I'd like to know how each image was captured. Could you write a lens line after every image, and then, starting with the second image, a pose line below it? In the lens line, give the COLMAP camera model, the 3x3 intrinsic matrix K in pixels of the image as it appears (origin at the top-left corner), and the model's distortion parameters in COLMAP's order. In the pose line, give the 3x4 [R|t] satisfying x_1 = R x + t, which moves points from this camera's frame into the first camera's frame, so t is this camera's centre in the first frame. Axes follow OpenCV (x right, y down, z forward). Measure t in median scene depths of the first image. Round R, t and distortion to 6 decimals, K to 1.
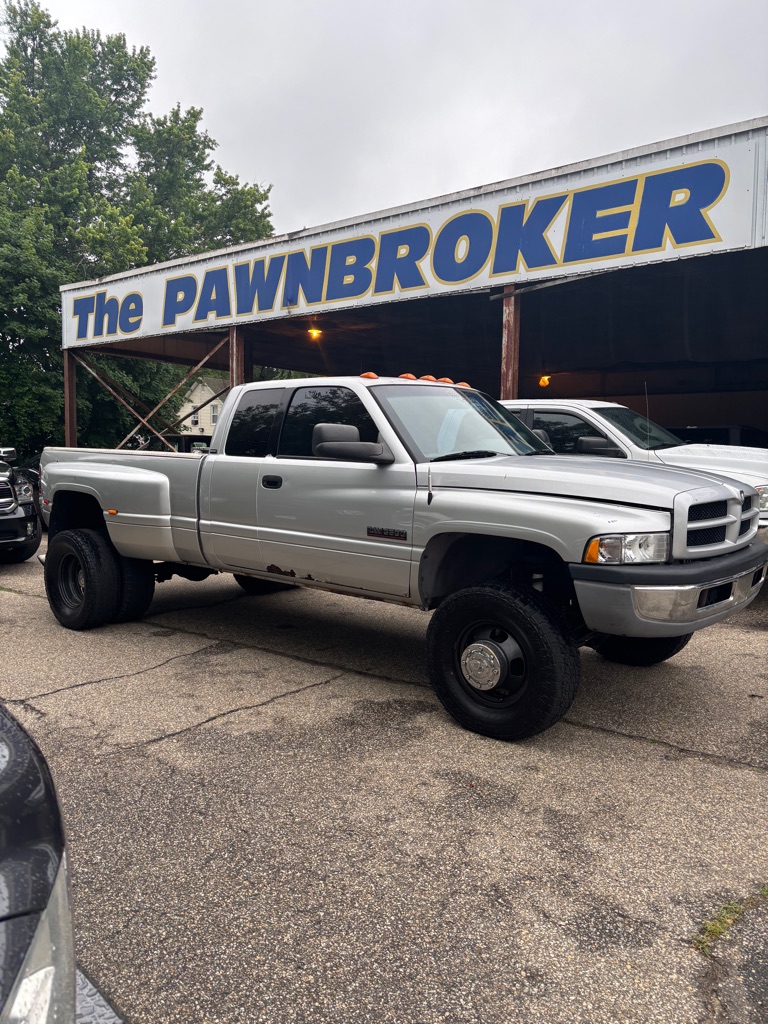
lens RADIAL K [[755.7, 0, 373.6], [0, 755.7, 509.1], [0, 0, 1]] dist [0.023877, -0.003861]
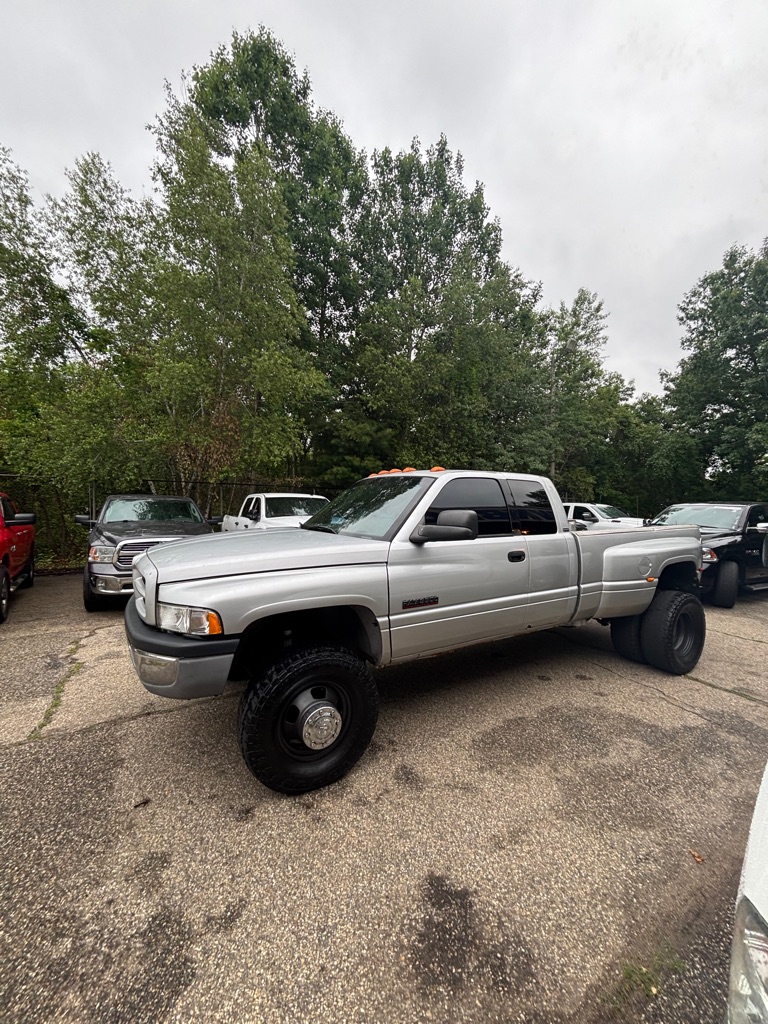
lens RADIAL K [[410.1, 0, 379.3], [0, 410.1, 512.4], [0, 0, 1]] dist [-0.011544, 0.006826]
pose [[-0.313648, -0.009005, -0.949497, 0.368732], [-0.087200, 0.996003, 0.019358, -0.057389], [0.945527, 0.088867, -0.313179, 0.582105]]
